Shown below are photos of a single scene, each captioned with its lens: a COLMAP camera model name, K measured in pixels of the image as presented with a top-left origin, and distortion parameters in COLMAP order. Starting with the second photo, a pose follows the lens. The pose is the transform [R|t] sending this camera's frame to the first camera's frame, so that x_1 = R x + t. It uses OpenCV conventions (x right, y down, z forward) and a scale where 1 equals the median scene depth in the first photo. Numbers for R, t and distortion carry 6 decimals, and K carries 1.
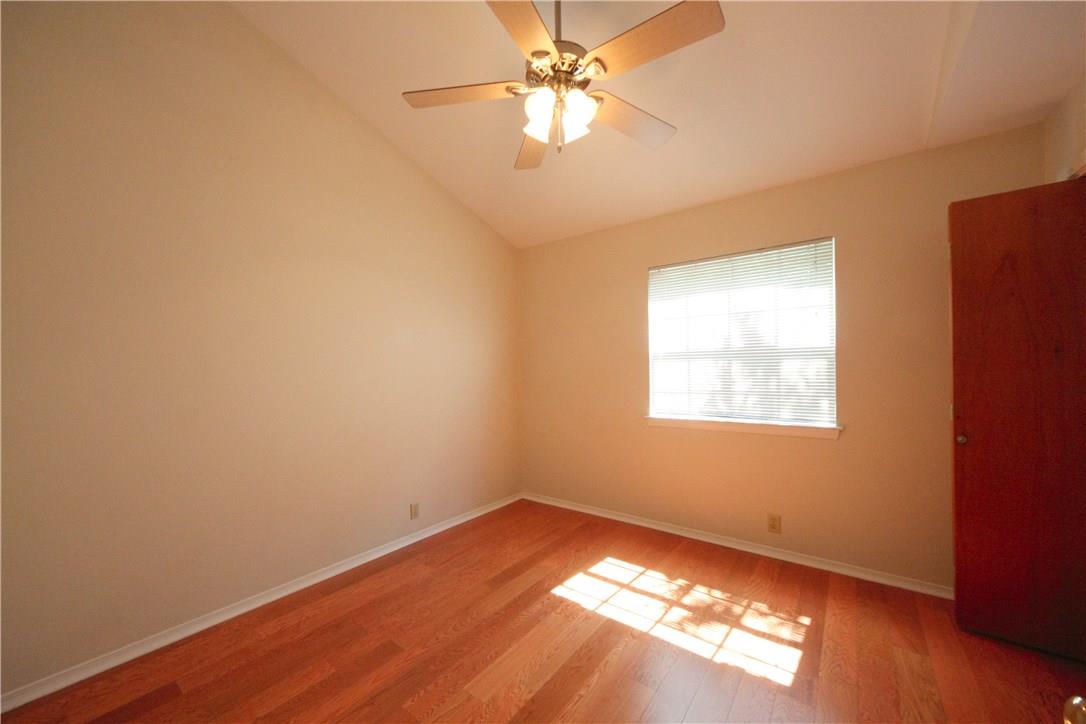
lens RADIAL K [[408.5, 0, 539.9], [0, 408.5, 362.1], [0, 0, 1]] dist [0.001032, 0.000017]
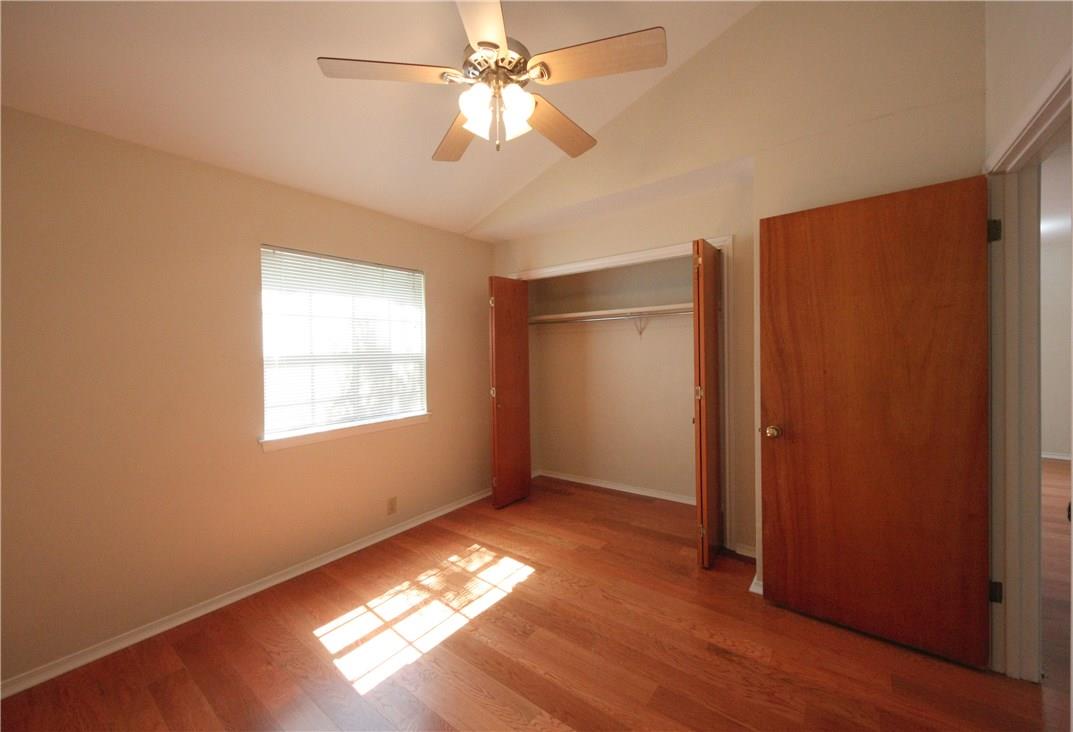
lens RADIAL K [[405.4, 0, 536.1], [0, 405.4, 355.9], [0, 0, 1]] dist [0.001621, 0.000077]
pose [[-0.002334, 0.012117, 0.999924, -0.619319], [0.014063, 0.999828, -0.012083, -0.008804], [-0.999898, 0.014034, -0.002504, 0.634400]]
